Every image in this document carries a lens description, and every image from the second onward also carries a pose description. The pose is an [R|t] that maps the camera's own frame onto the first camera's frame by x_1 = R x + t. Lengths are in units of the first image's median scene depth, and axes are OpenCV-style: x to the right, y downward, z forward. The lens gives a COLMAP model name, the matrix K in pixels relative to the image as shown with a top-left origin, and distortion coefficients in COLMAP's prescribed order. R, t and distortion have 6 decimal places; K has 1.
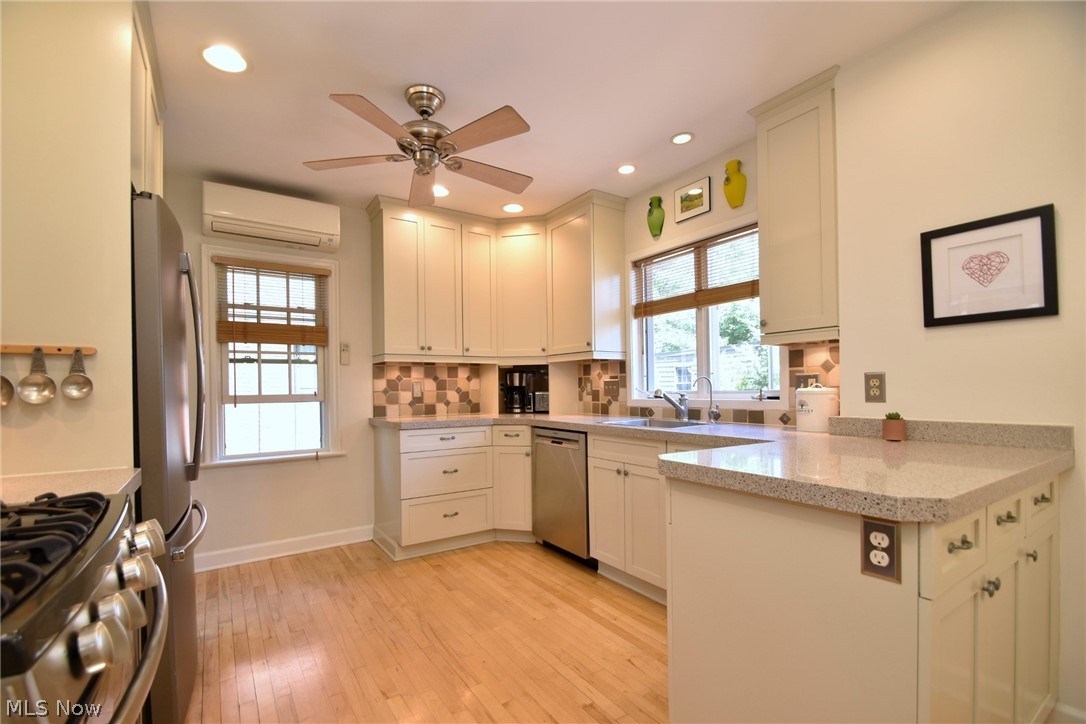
lens RADIAL K [[477.0, 0, 526.9], [0, 477.0, 387.6], [0, 0, 1]] dist [0.001074, -0.002032]
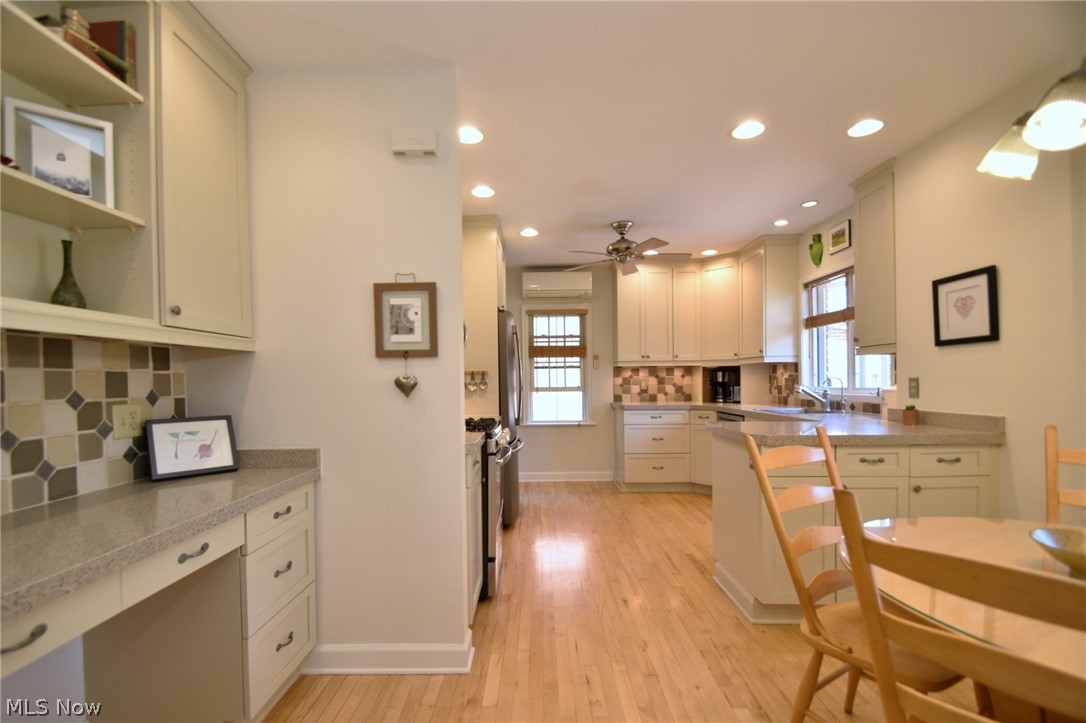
lens RADIAL K [[477.0, 0, 532.7], [0, 477.0, 383.7], [0, 0, 1]] dist [0.001074, -0.002032]
pose [[0.835489, 0.005887, -0.549476, 0.340260], [0.001115, 0.999922, 0.012409, -0.018532], [0.549506, -0.010980, 0.835417, -0.480767]]
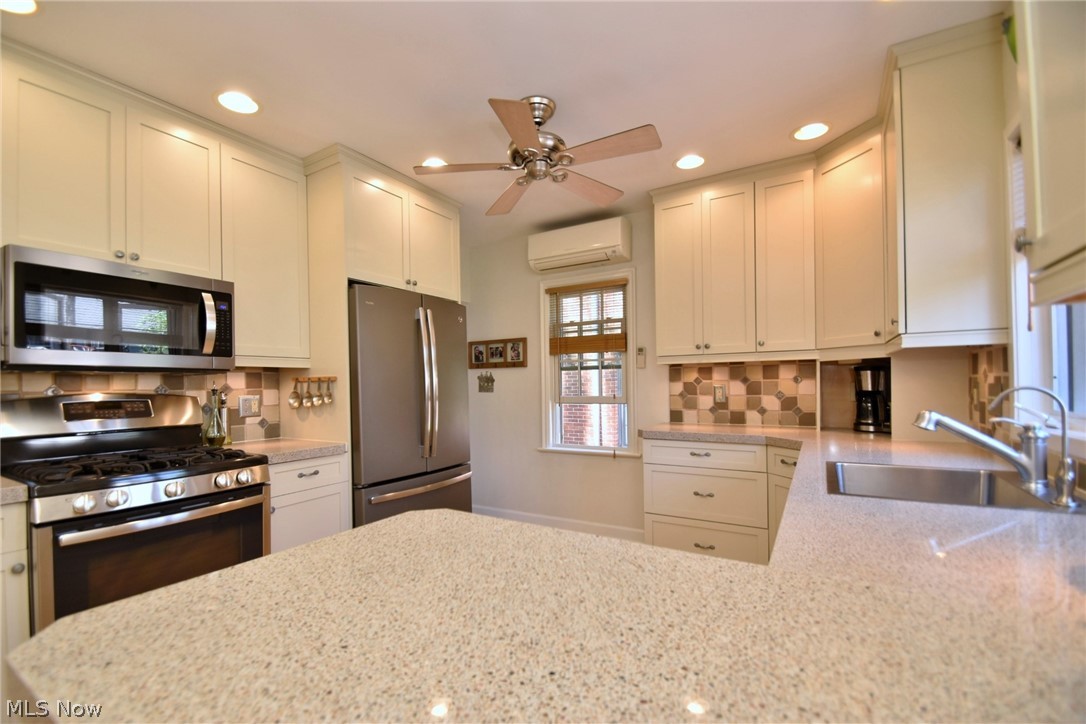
lens RADIAL K [[477.0, 0, 539.9], [0, 477.0, 388.6], [0, 0, 1]] dist [0.001074, -0.002032]
pose [[0.435132, 0.012078, -0.900286, 0.472321], [0.008754, 0.999806, 0.017644, -0.026822], [0.900324, -0.015559, 0.434942, 0.390121]]
